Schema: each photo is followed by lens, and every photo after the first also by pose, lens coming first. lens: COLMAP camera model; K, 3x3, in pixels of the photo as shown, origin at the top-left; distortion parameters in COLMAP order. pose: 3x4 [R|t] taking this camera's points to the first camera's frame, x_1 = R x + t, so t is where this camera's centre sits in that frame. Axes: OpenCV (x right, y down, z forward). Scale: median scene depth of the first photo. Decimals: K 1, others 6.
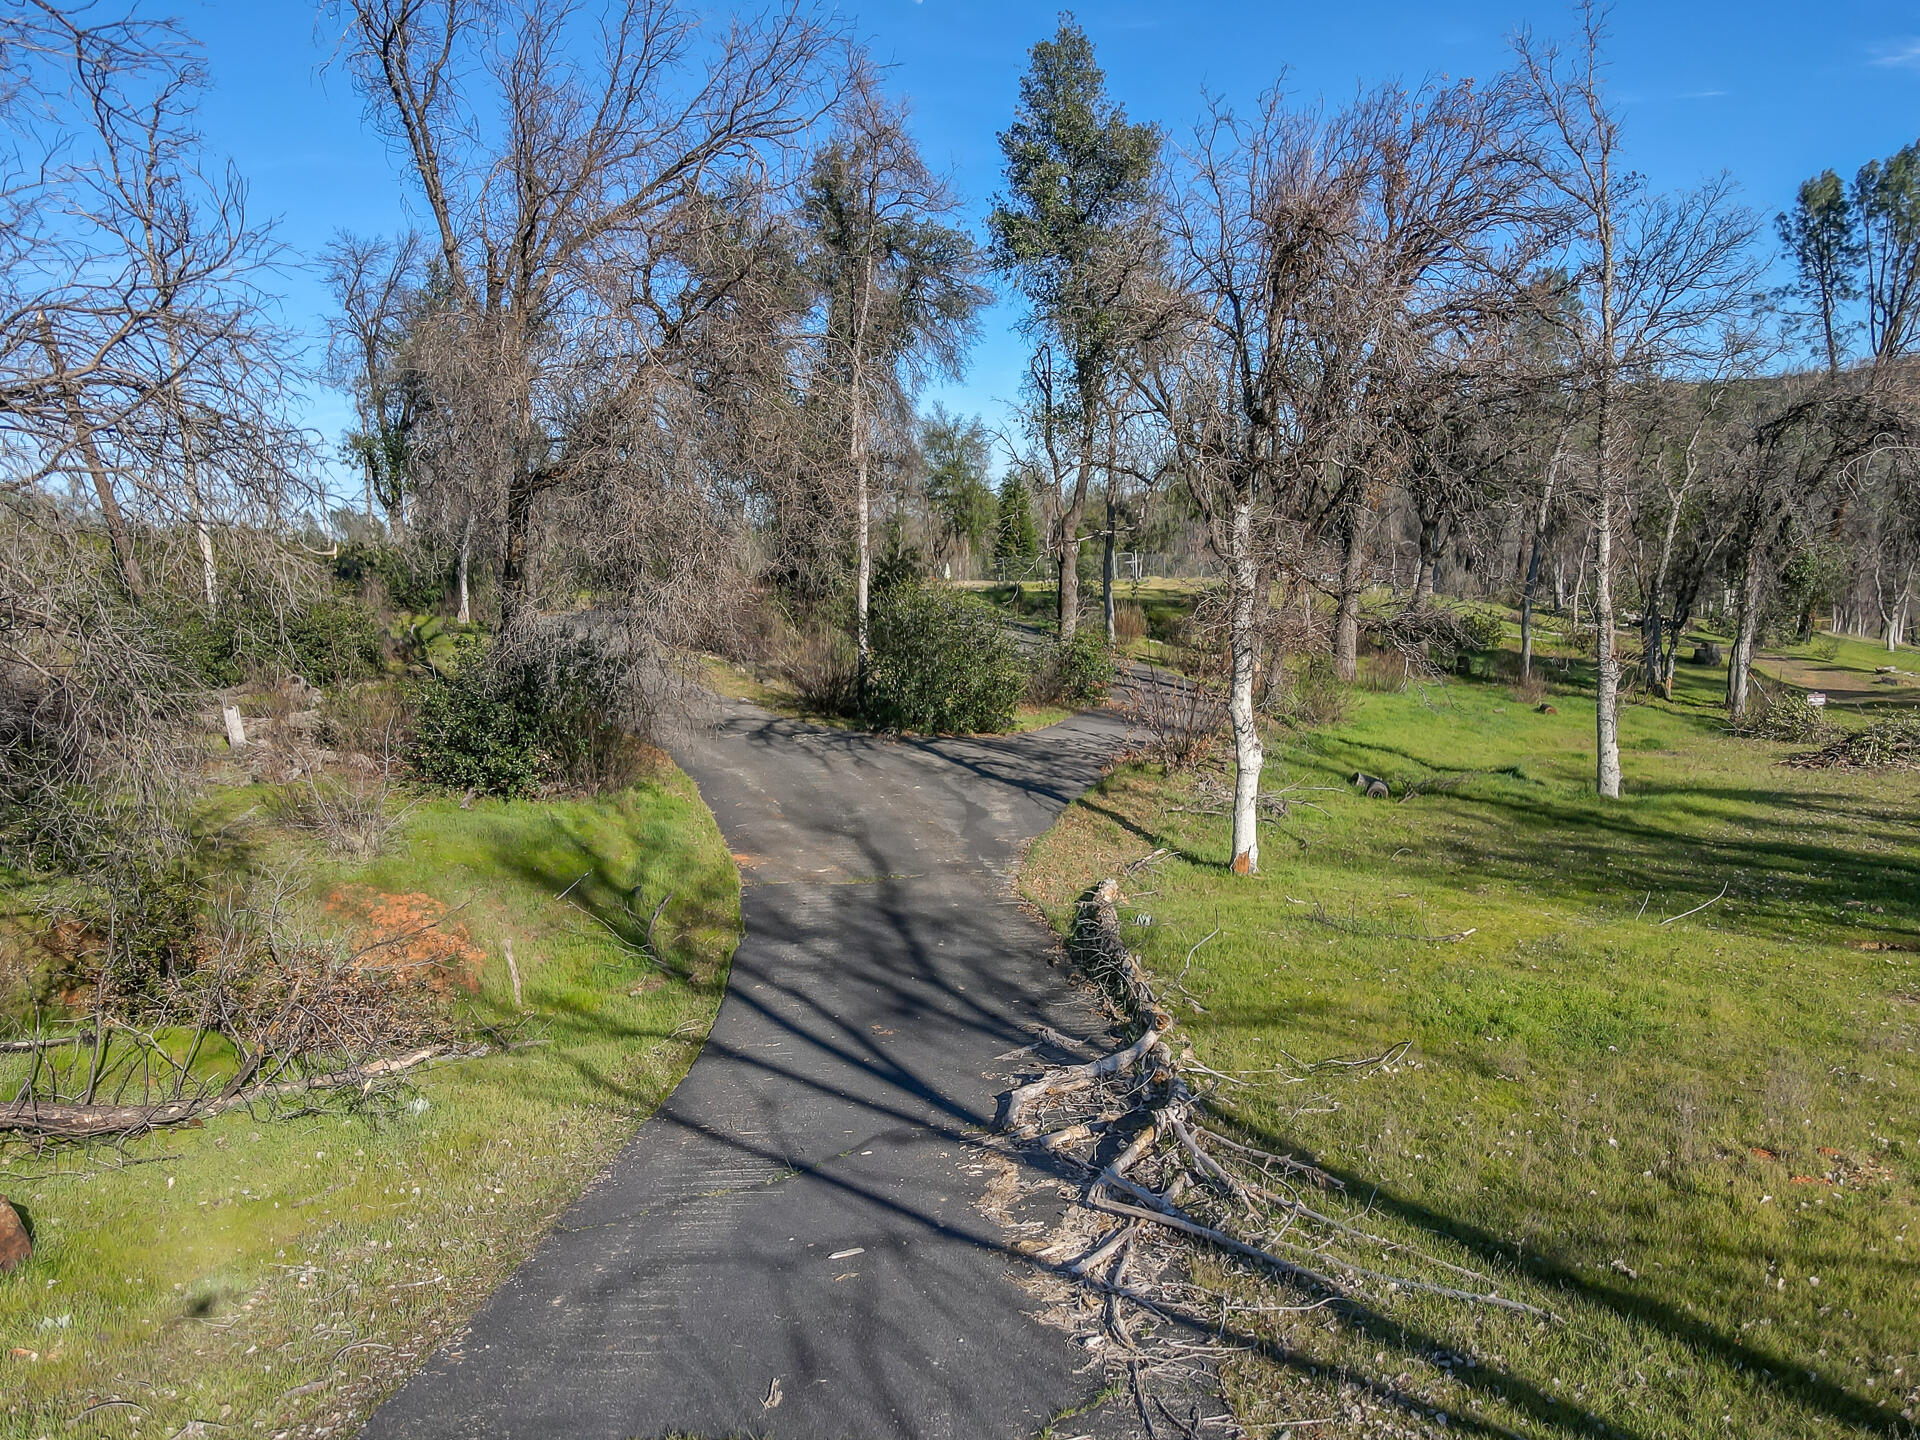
lens RADIAL K [[1437.4, 0, 960.0], [0, 1437.4, 689.5], [0, 0, 1]] dist [-0.000079, 0.010768]
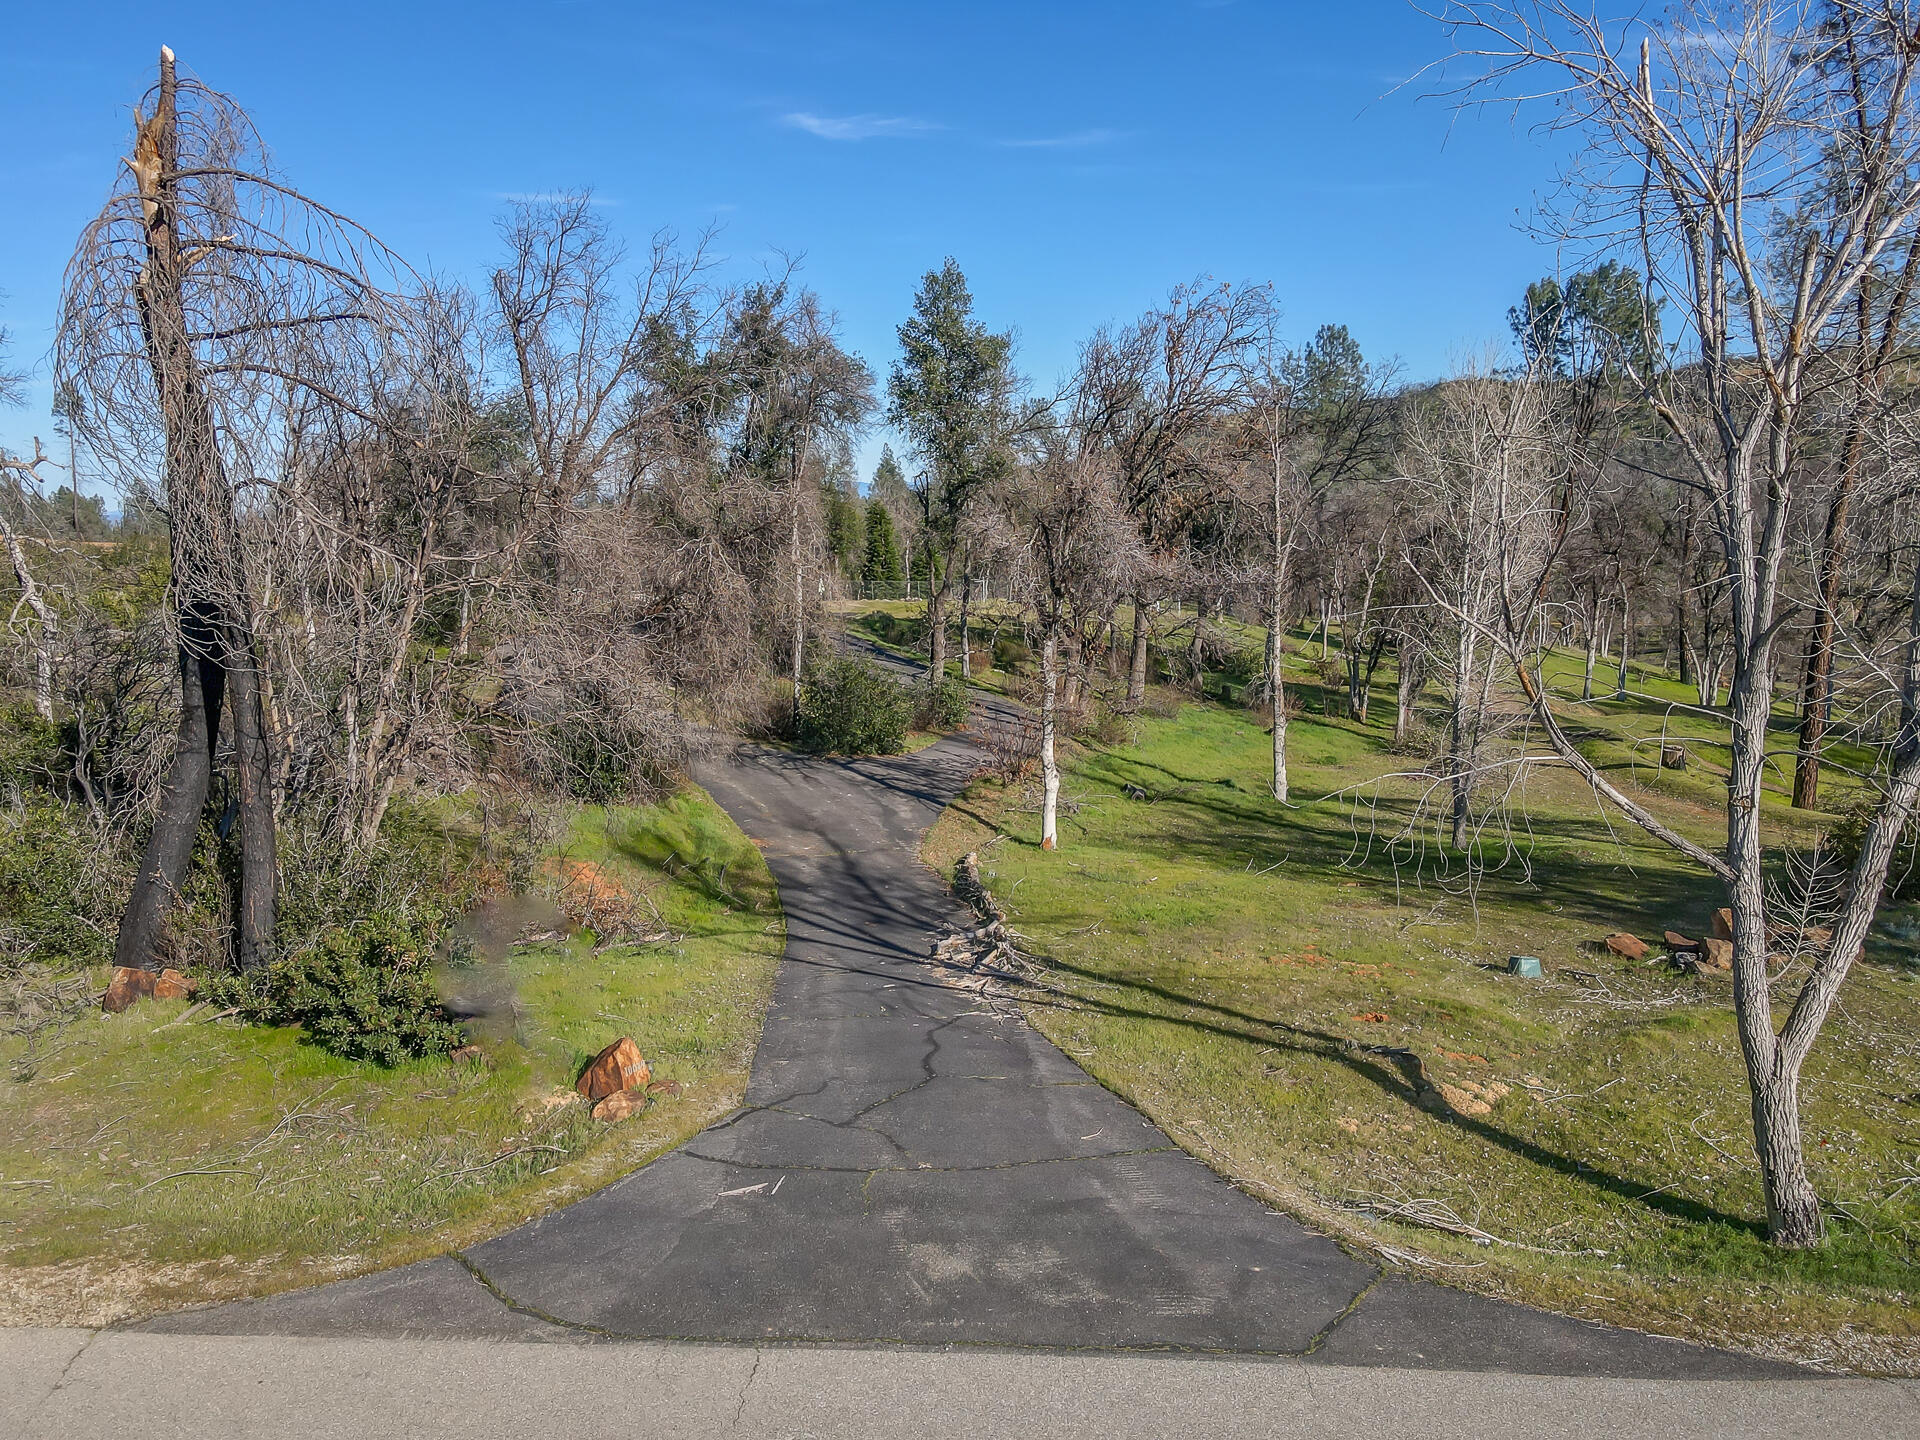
lens RADIAL K [[1437.4, 0, 960.0], [0, 1437.4, 689.5], [0, 0, 1]] dist [-0.000079, 0.010768]
pose [[0.994069, 0.009519, 0.108331, -0.074491], [-0.011562, 0.999767, 0.018248, -0.072430], [-0.108132, -0.019392, 0.993947, -0.537768]]
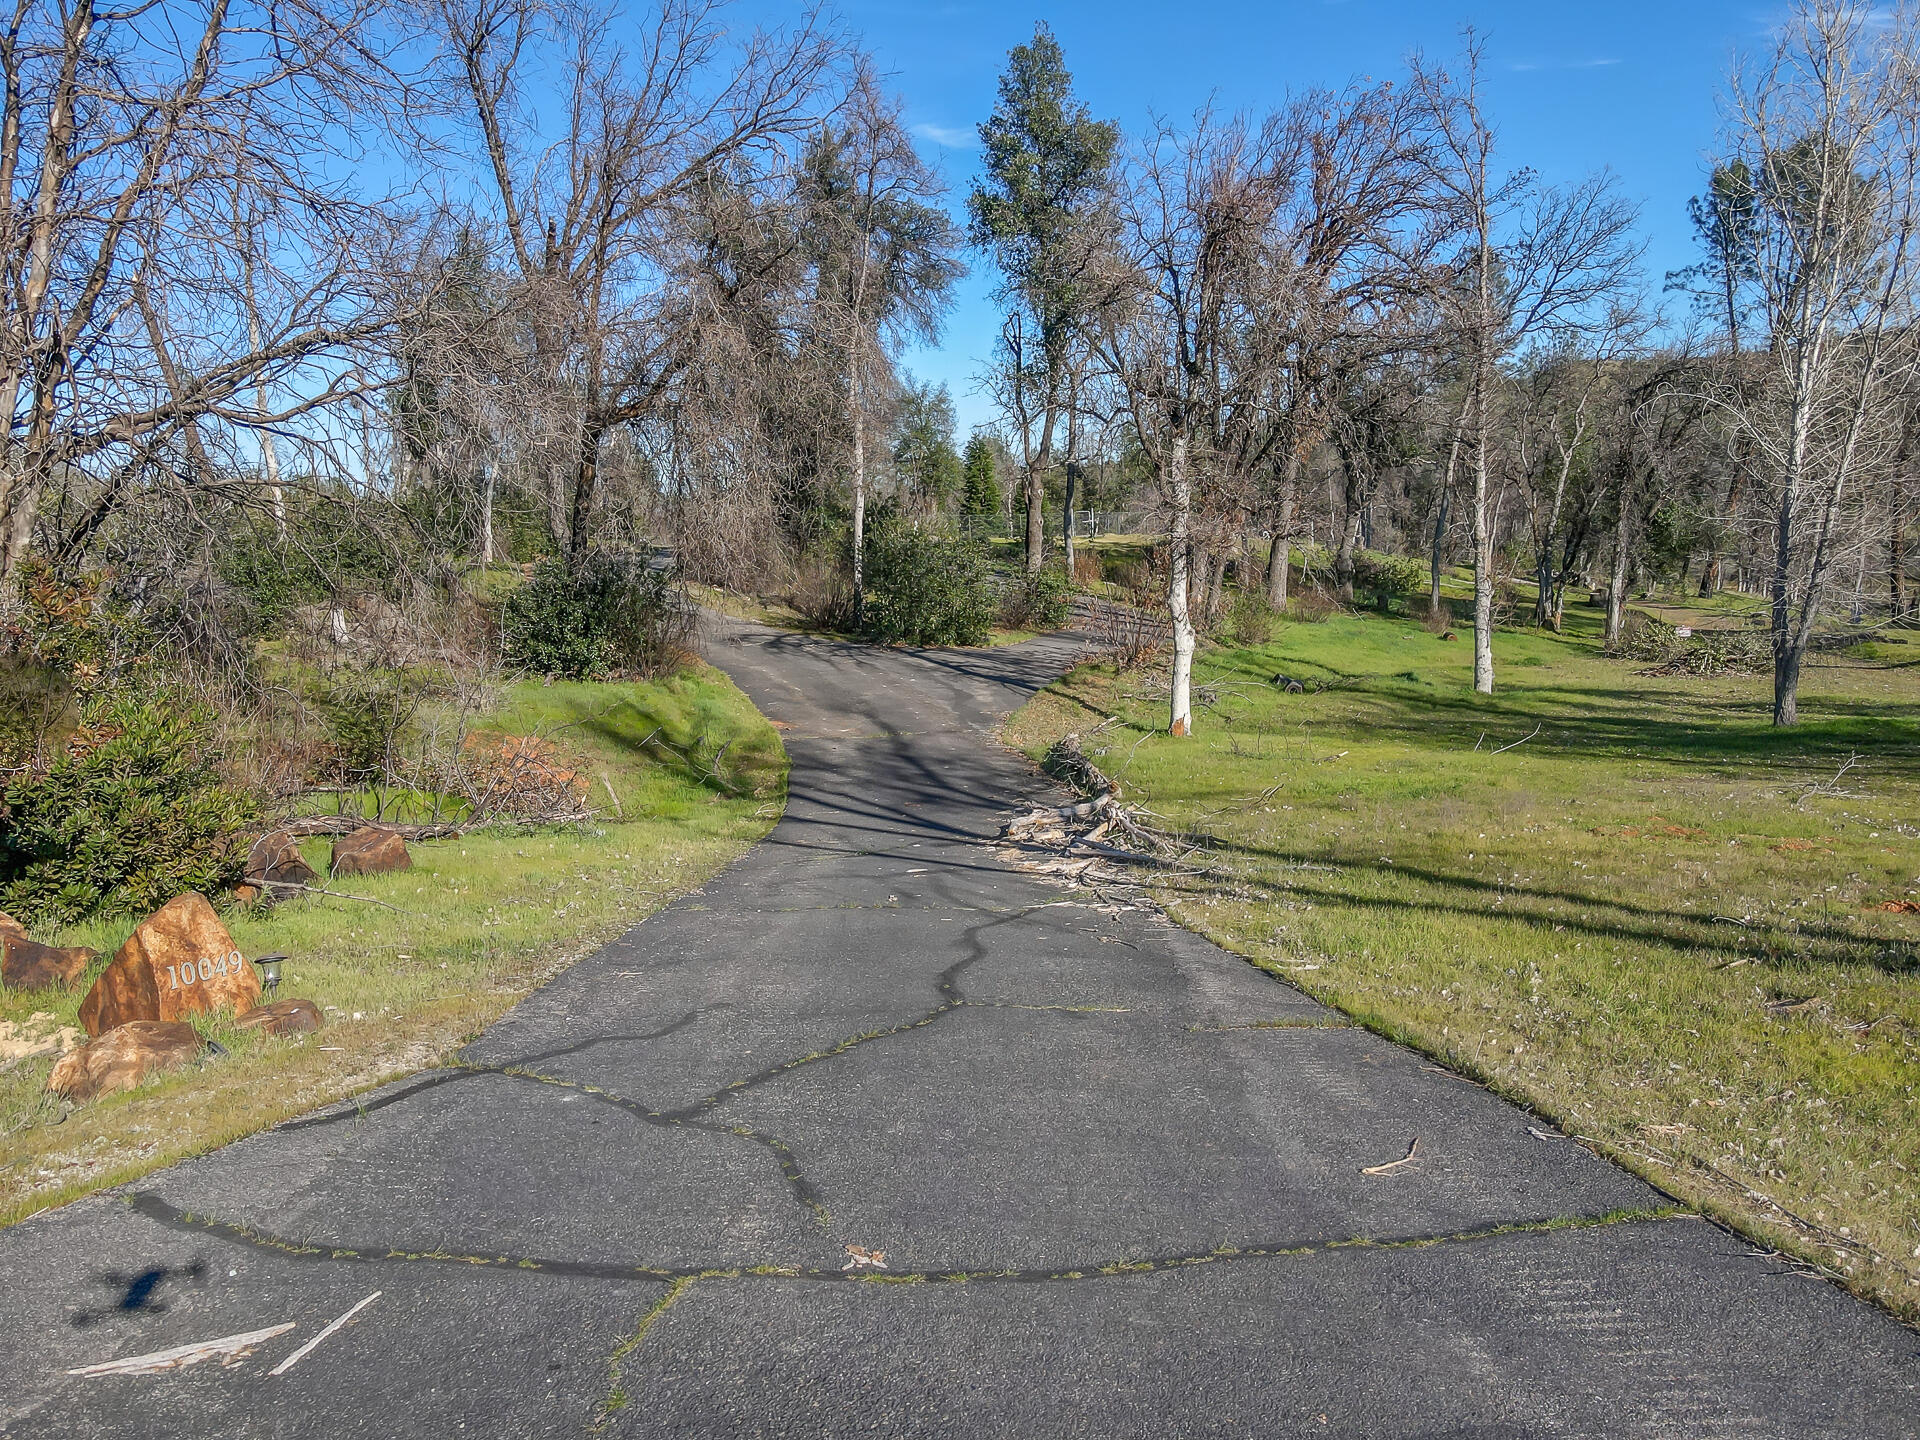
lens RADIAL K [[1410.1, 0, 961.3], [0, 1410.1, 705.1], [0, 0, 1]] dist [-0.013351, 0.045787]
pose [[0.999543, 0.001649, 0.030197, -0.022714], [-0.002656, 0.999441, 0.033319, 0.045825], [-0.030125, -0.033384, 0.998988, -0.168284]]
